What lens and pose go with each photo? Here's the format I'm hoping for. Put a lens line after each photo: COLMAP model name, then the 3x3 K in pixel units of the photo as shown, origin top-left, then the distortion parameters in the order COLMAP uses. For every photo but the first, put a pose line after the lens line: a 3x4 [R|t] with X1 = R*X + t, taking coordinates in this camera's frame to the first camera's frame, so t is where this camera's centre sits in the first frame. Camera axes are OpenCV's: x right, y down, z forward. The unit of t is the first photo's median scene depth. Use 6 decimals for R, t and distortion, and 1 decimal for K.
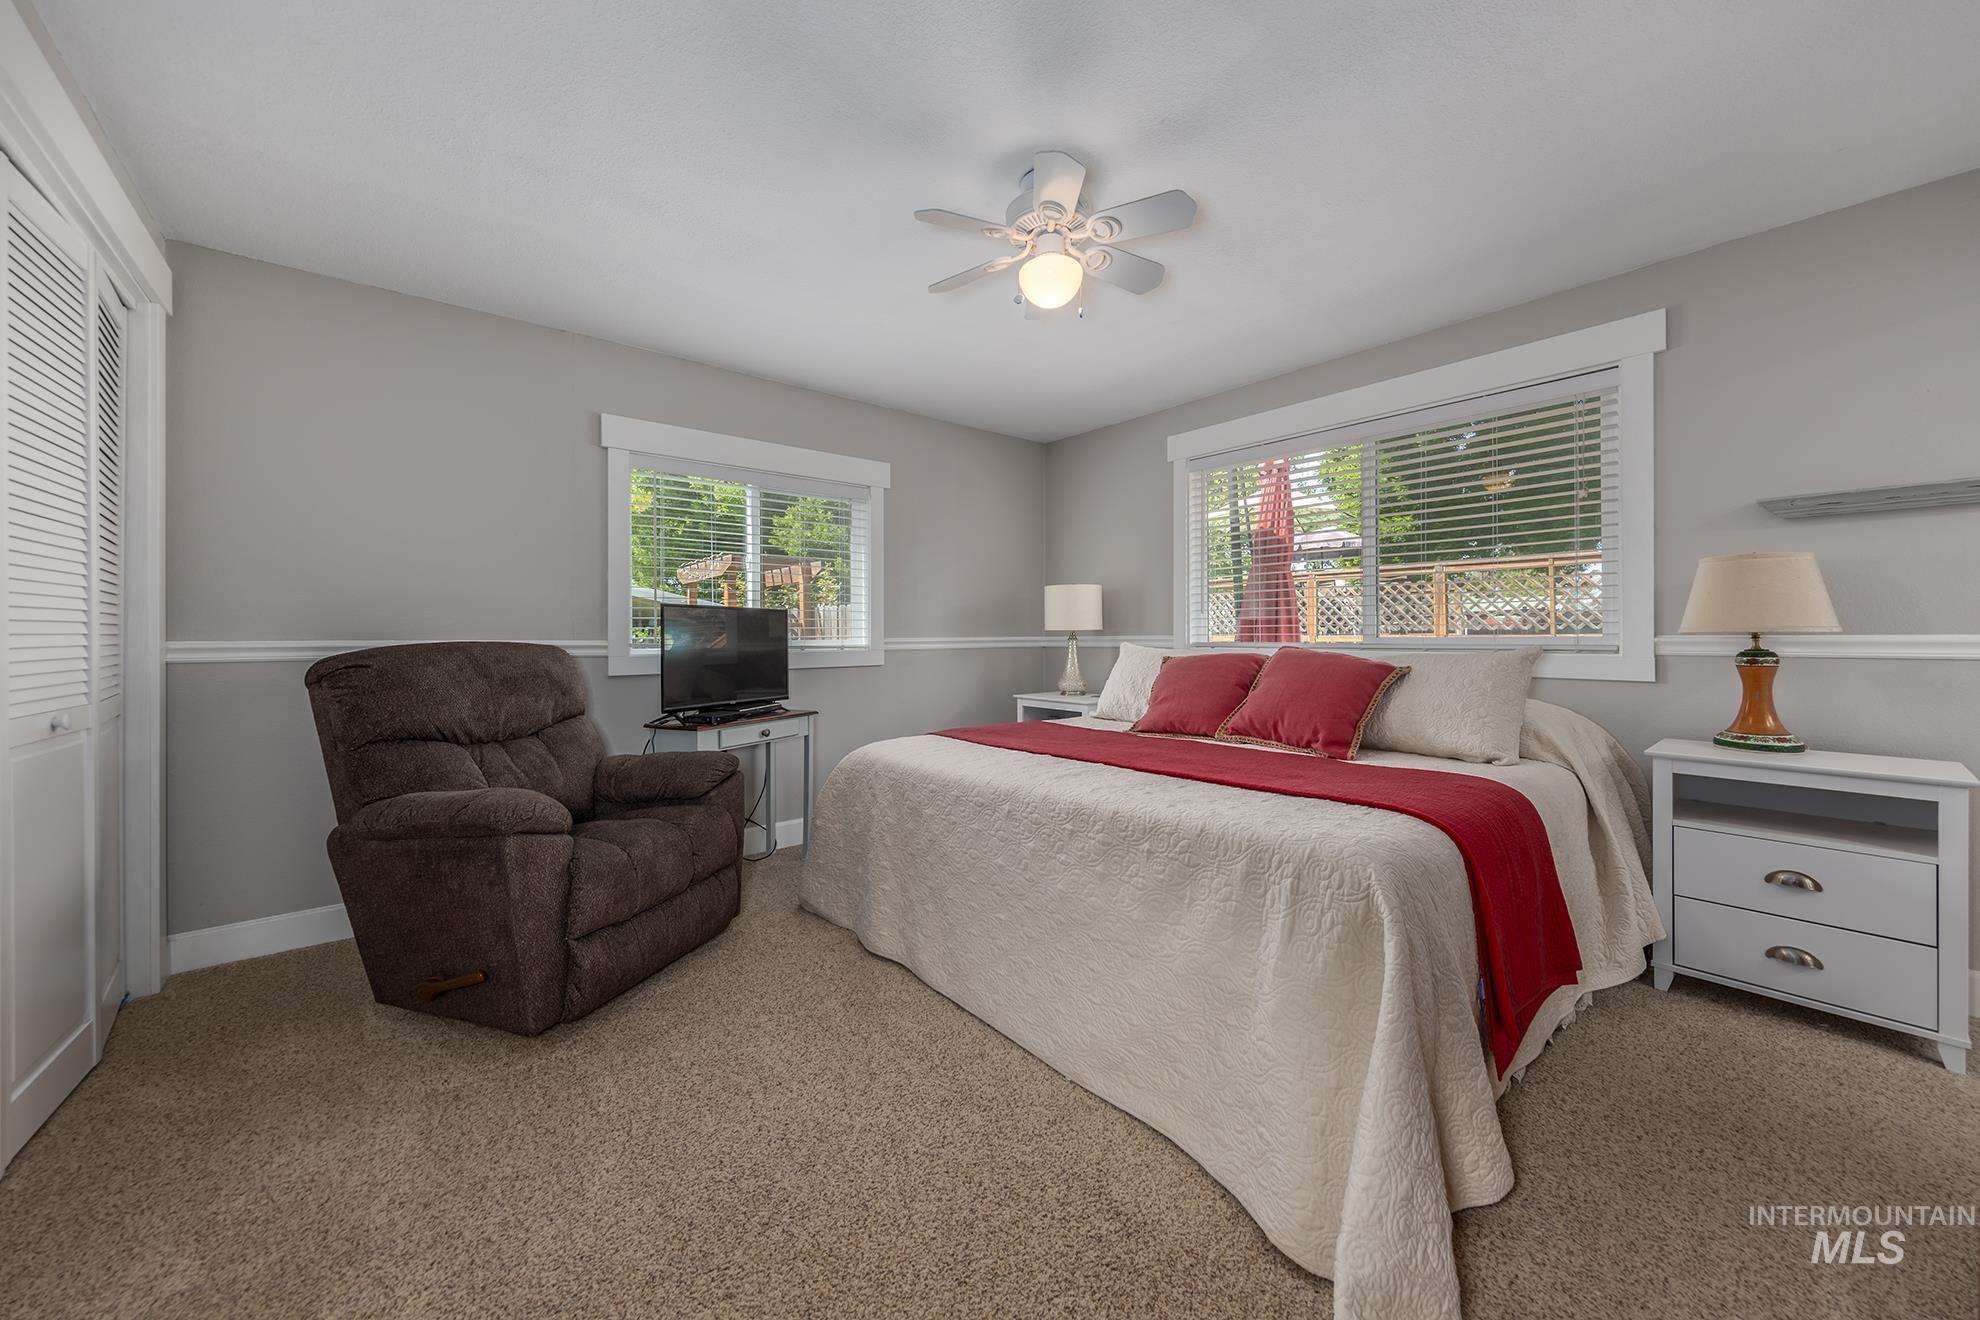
lens RADIAL K [[721.2, 0, 981.8], [0, 721.2, 641.9], [0, 0, 1]] dist [0.000688, 0.000033]
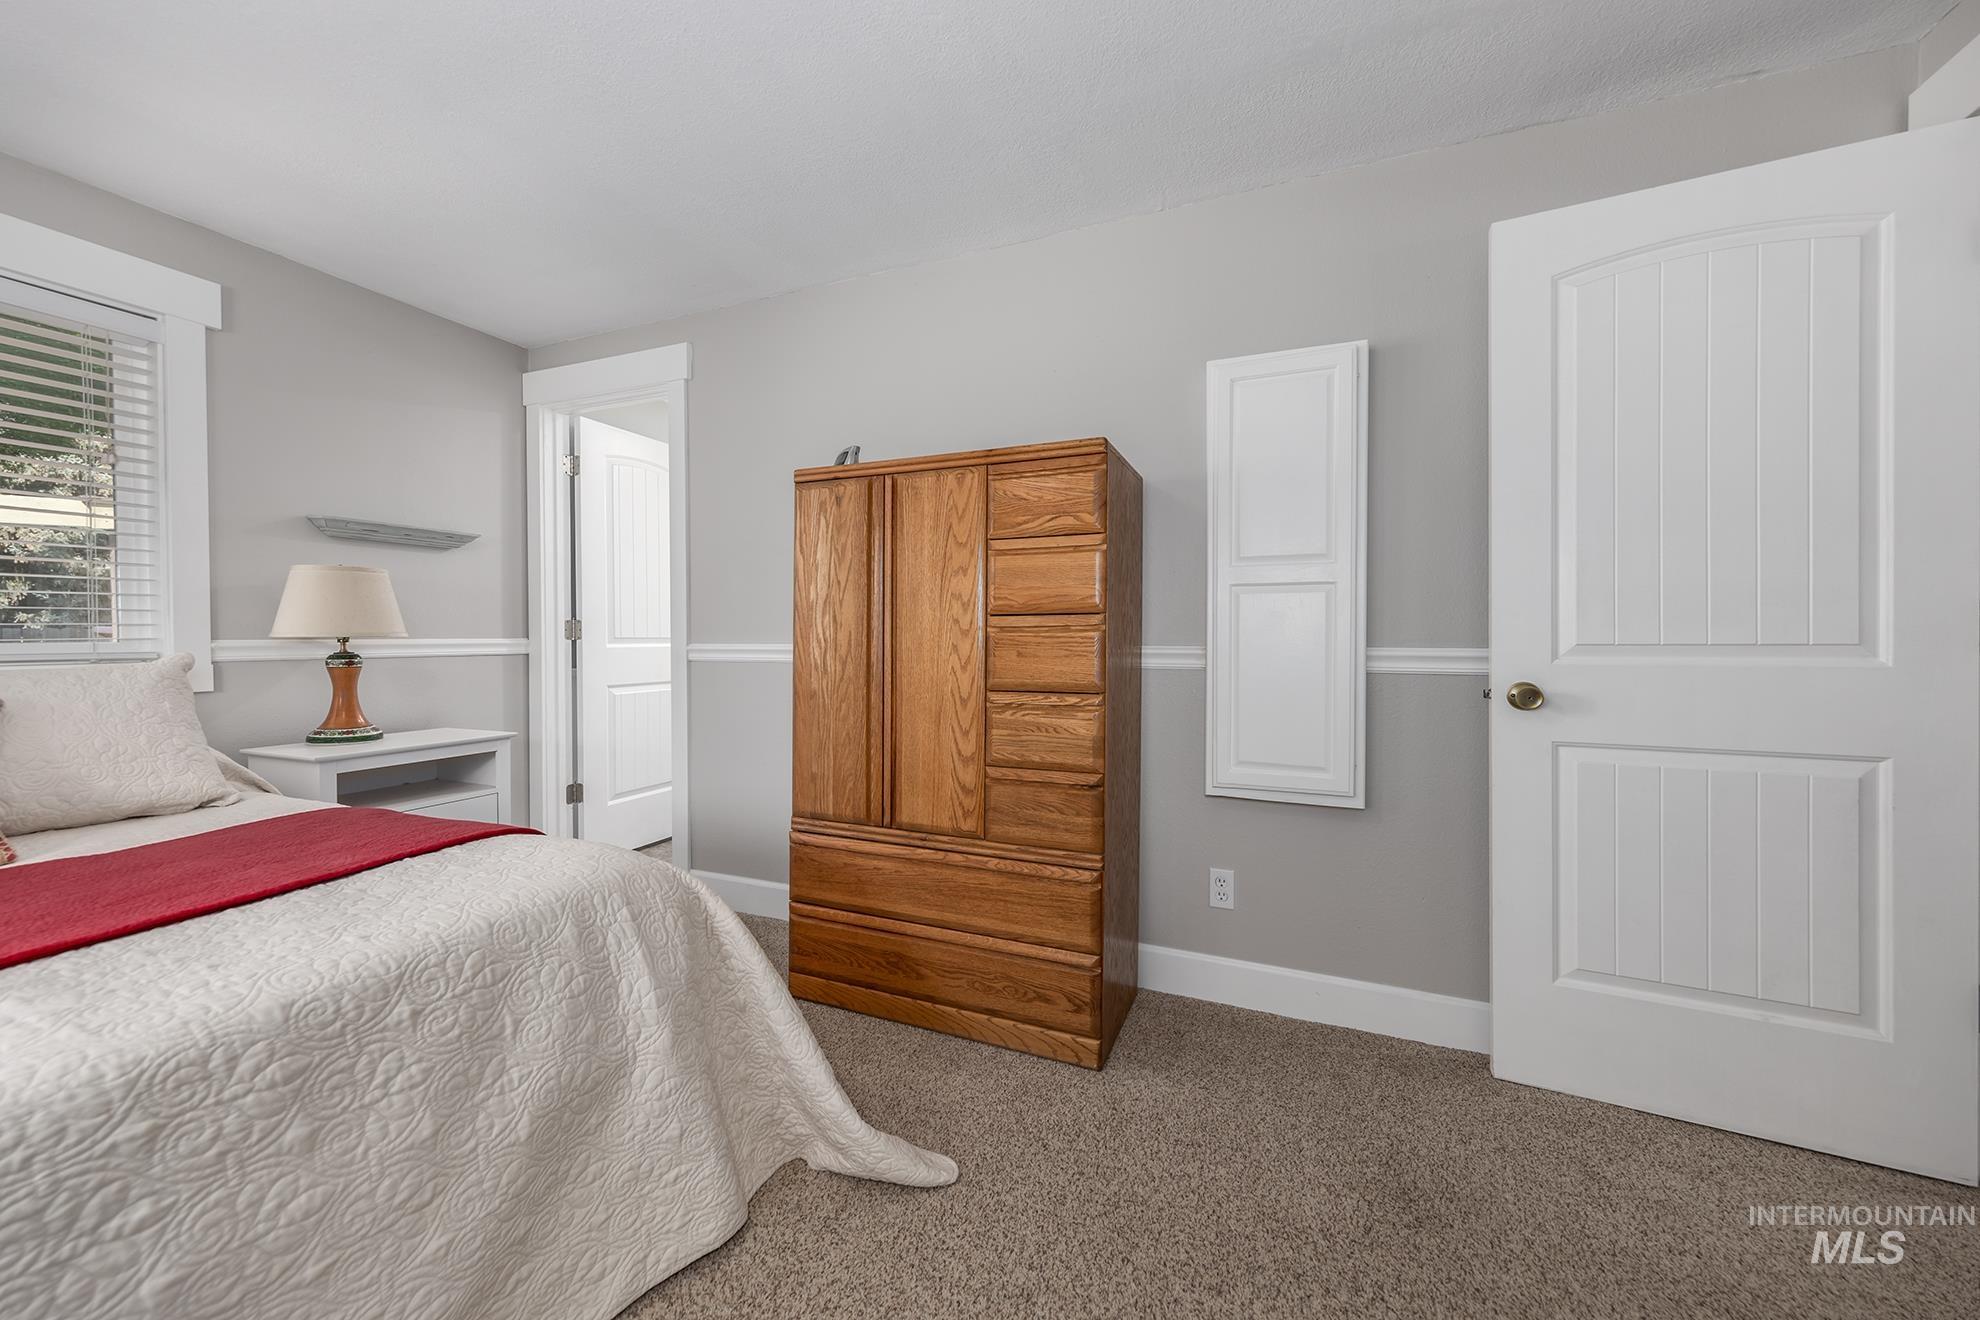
lens RADIAL K [[721.2, 0, 981.8], [0, 721.2, 641.9], [0, 0, 1]] dist [0.000688, 0.000033]
pose [[-0.462586, -0.003419, 0.886568, -0.365838], [0.010706, 0.999898, 0.009442, -0.005622], [-0.886510, 0.013860, -0.462502, 0.643171]]
